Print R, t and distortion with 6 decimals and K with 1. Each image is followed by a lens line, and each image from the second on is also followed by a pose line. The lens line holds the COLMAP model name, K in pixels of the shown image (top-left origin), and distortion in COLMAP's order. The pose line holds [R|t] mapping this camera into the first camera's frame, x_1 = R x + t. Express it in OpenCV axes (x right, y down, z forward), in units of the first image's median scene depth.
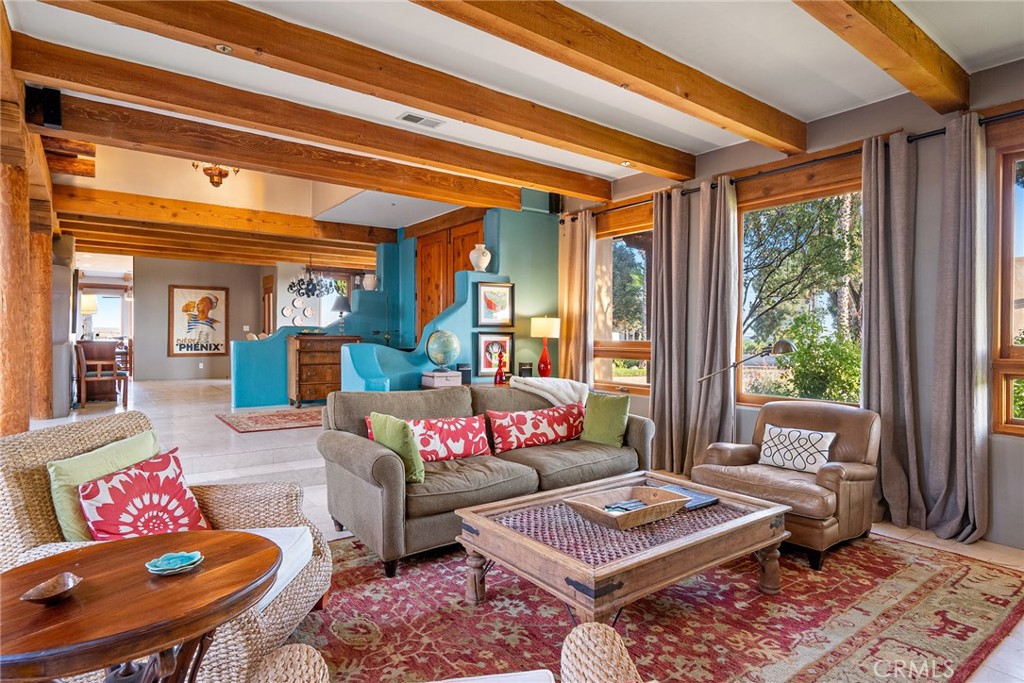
lens RADIAL K [[565.2, 0, 509.1], [0, 565.2, 340.8], [0, 0, 1]] dist [0.000203, 0.003915]
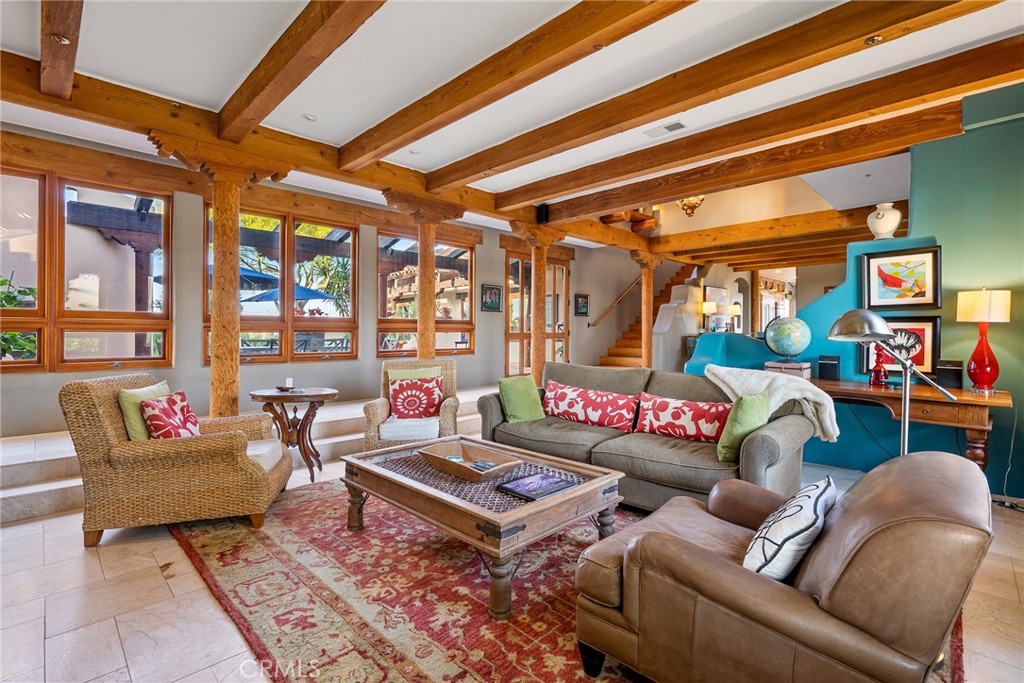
lens RADIAL K [[474.3, 0, 510.2], [0, 474.3, 335.6], [0, 0, 1]] dist [-0.009714, -0.000024]
pose [[0.136452, -0.000303, -0.990647, 0.782154], [-0.005851, 0.999982, -0.001112, 0.019990], [0.990629, 0.005948, 0.136447, 0.618521]]
